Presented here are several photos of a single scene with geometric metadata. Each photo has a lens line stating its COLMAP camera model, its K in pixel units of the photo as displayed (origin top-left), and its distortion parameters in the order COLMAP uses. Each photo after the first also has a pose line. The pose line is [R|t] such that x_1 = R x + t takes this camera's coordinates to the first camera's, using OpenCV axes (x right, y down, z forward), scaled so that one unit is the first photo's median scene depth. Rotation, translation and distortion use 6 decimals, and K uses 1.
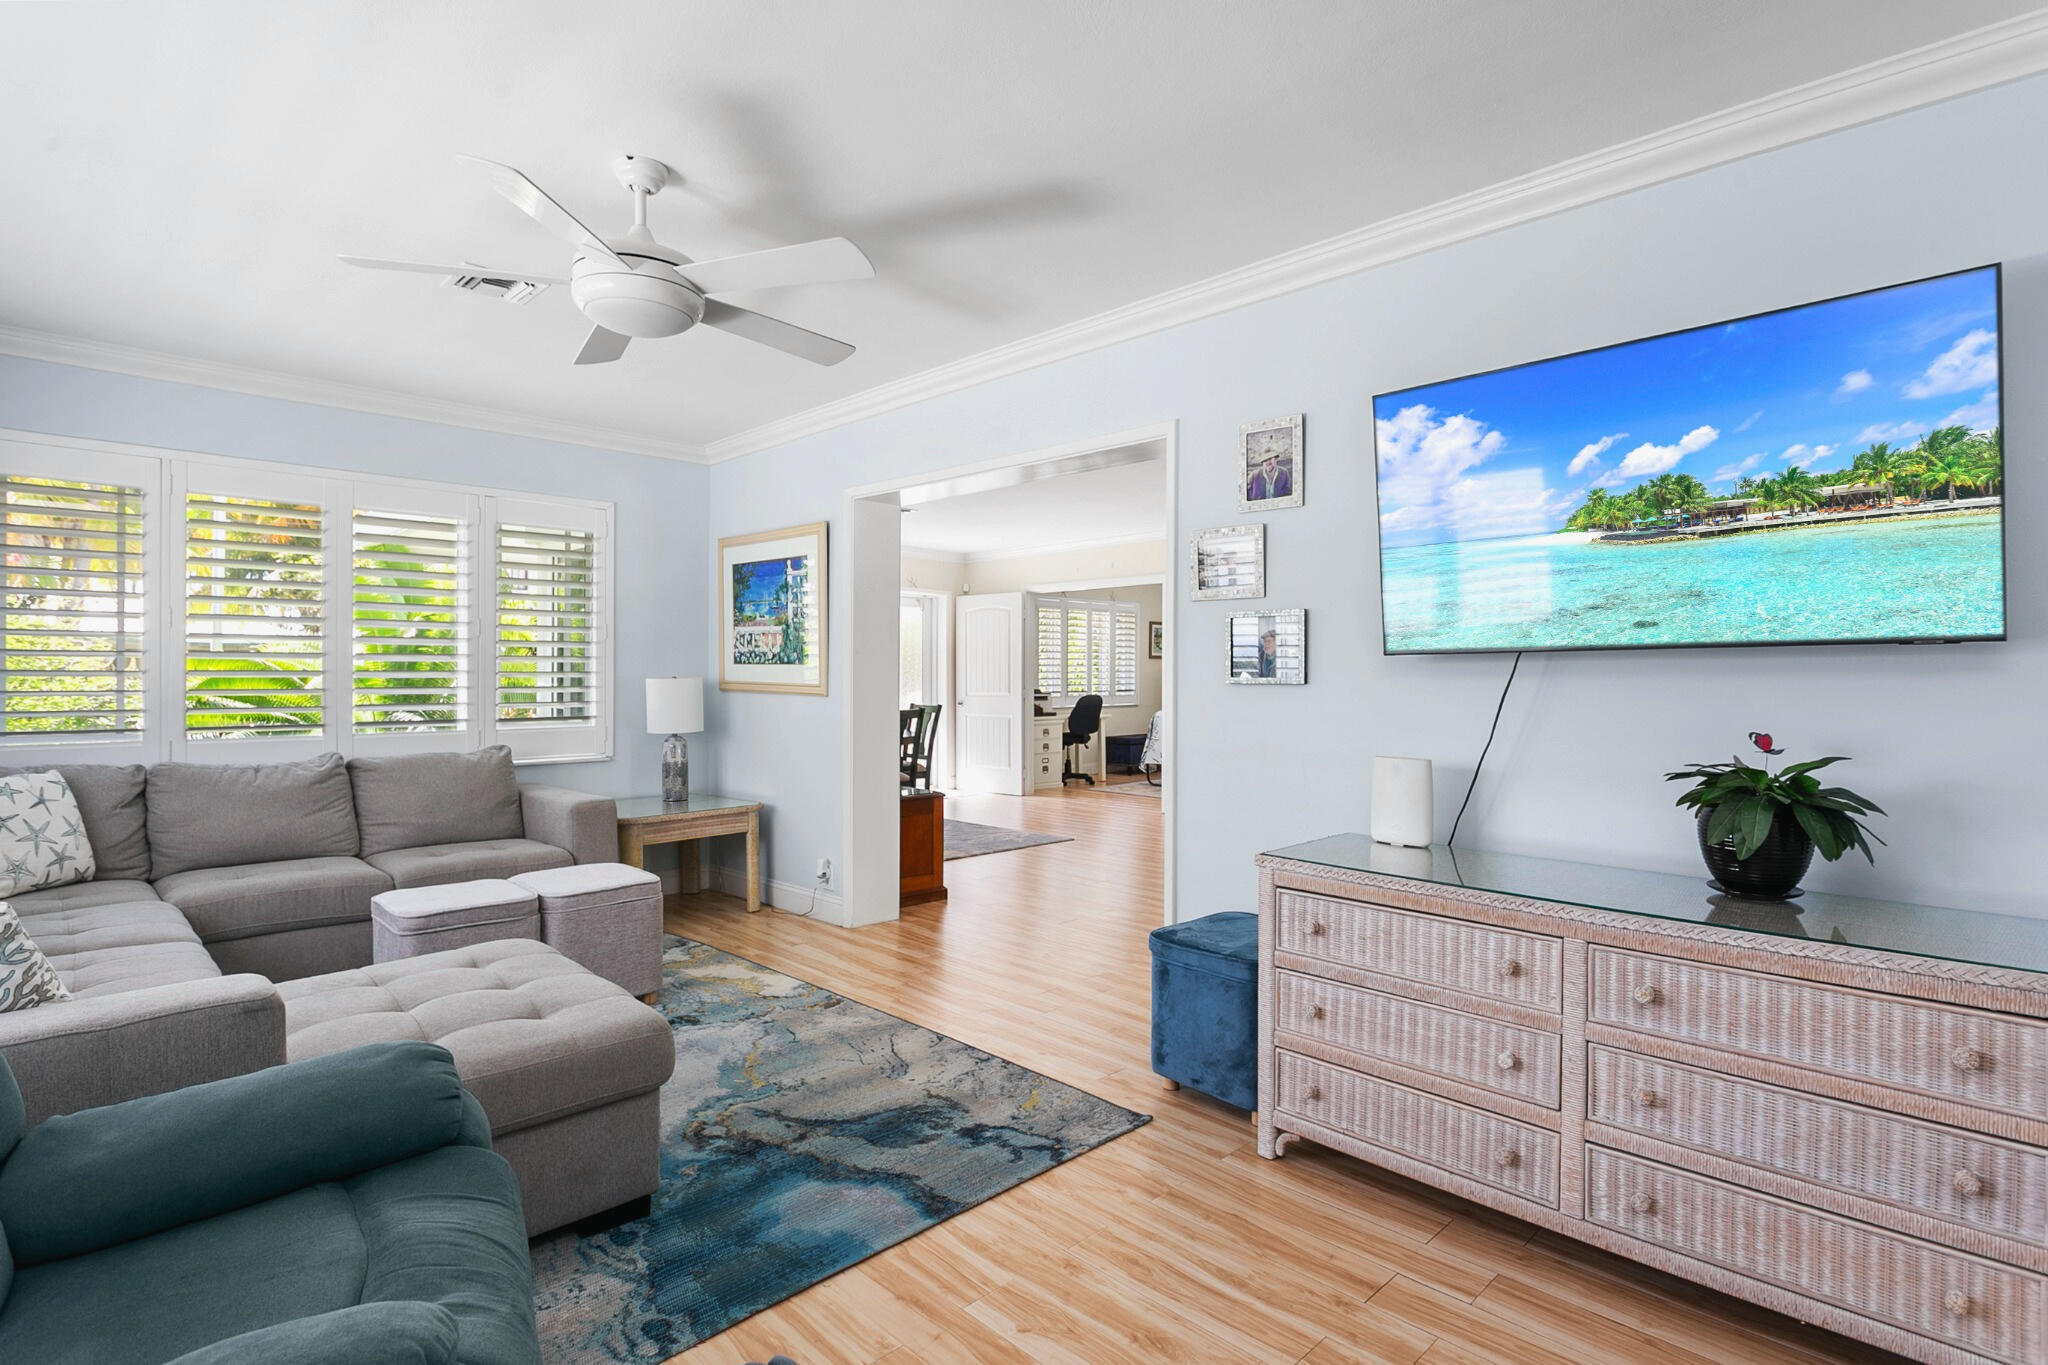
lens RADIAL K [[1020.6, 0, 1024.0], [0, 1020.6, 682.5], [0, 0, 1]] dist [-0.019608, 0.008885]
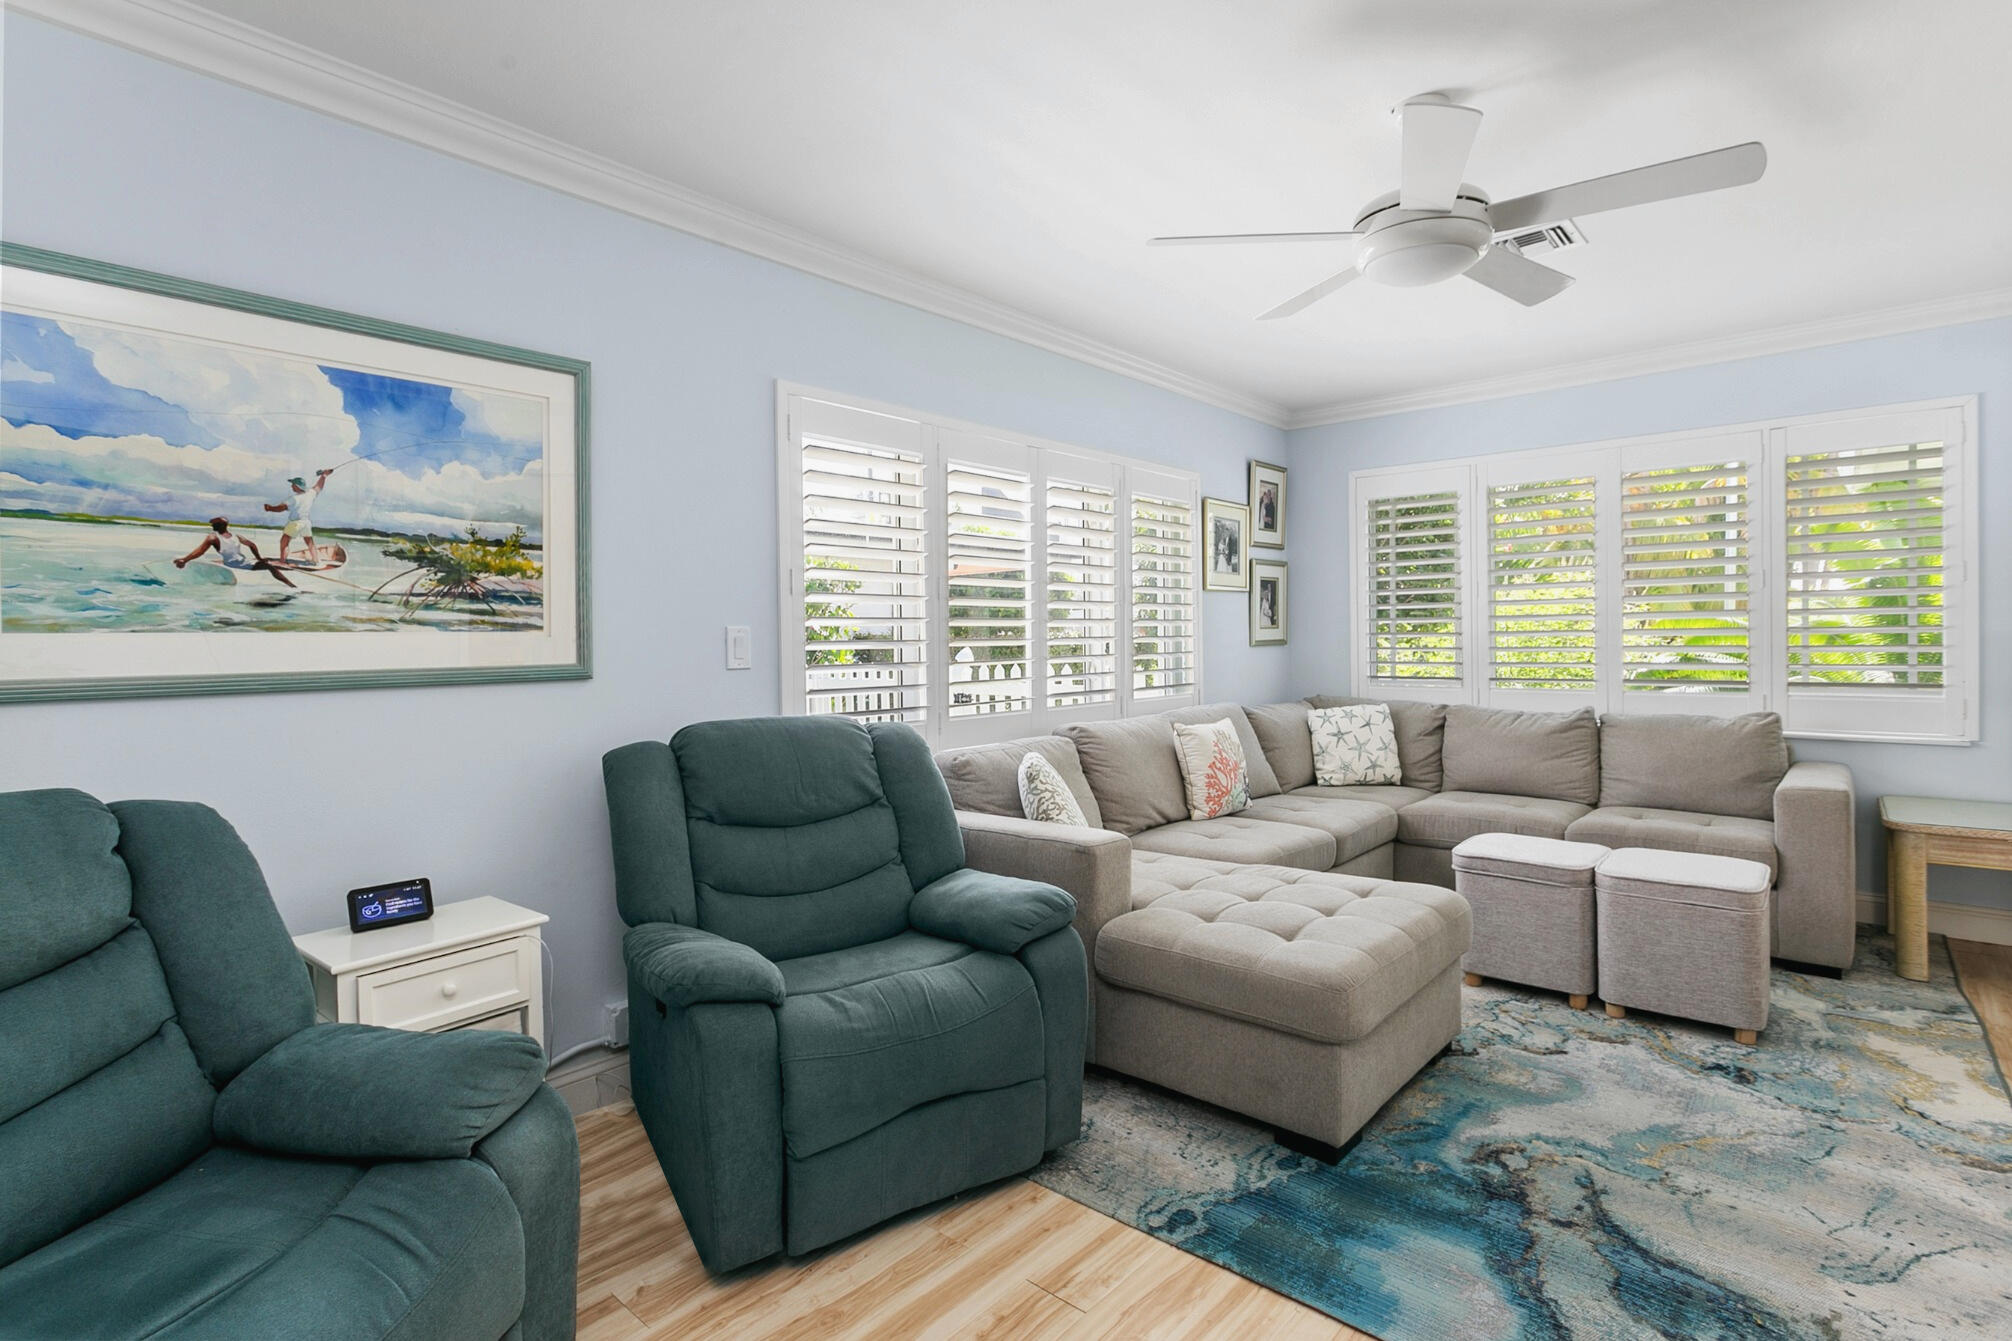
lens RADIAL K [[972.7, 0, 1012.6], [0, 972.7, 654.3], [0, 0, 1]] dist [-0.002151, 0.000174]
pose [[0.063965, 0.013564, -0.997860, 0.363592], [0.004245, 0.999895, 0.013864, -0.003667], [0.997943, -0.005123, 0.063900, 0.386097]]
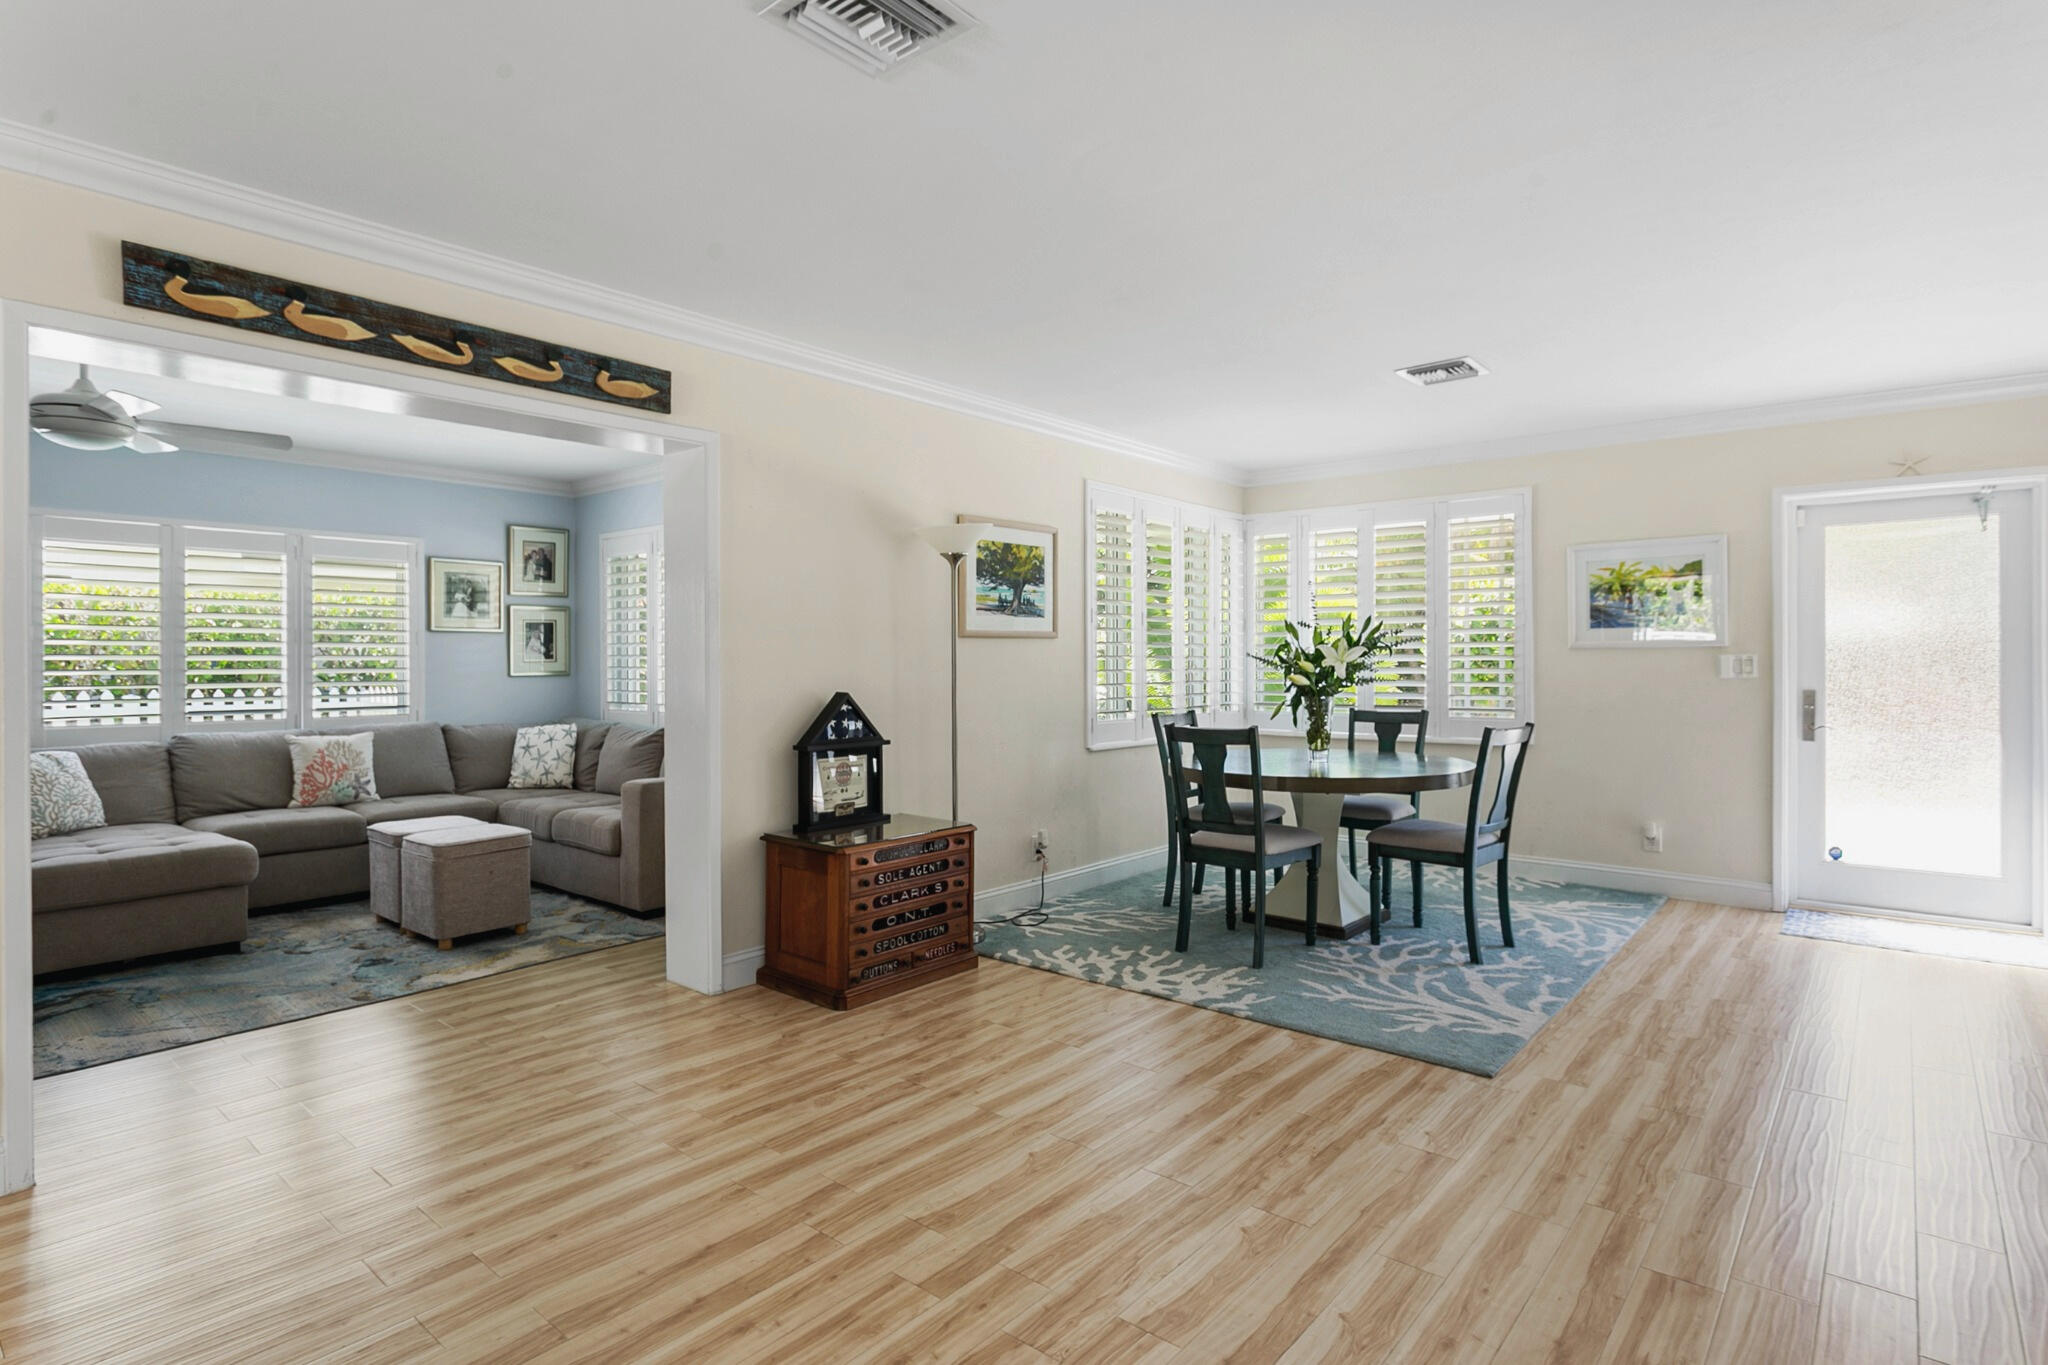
lens RADIAL K [[1049.5, 0, 1020.0], [0, 1049.5, 662.1], [0, 0, 1]] dist [-0.009723, 0.000792]
pose [[0.082031, -0.004476, -0.996620, 0.919630], [-0.005194, 0.999974, -0.004919, -0.015458], [0.996616, 0.005580, 0.082006, 1.605831]]
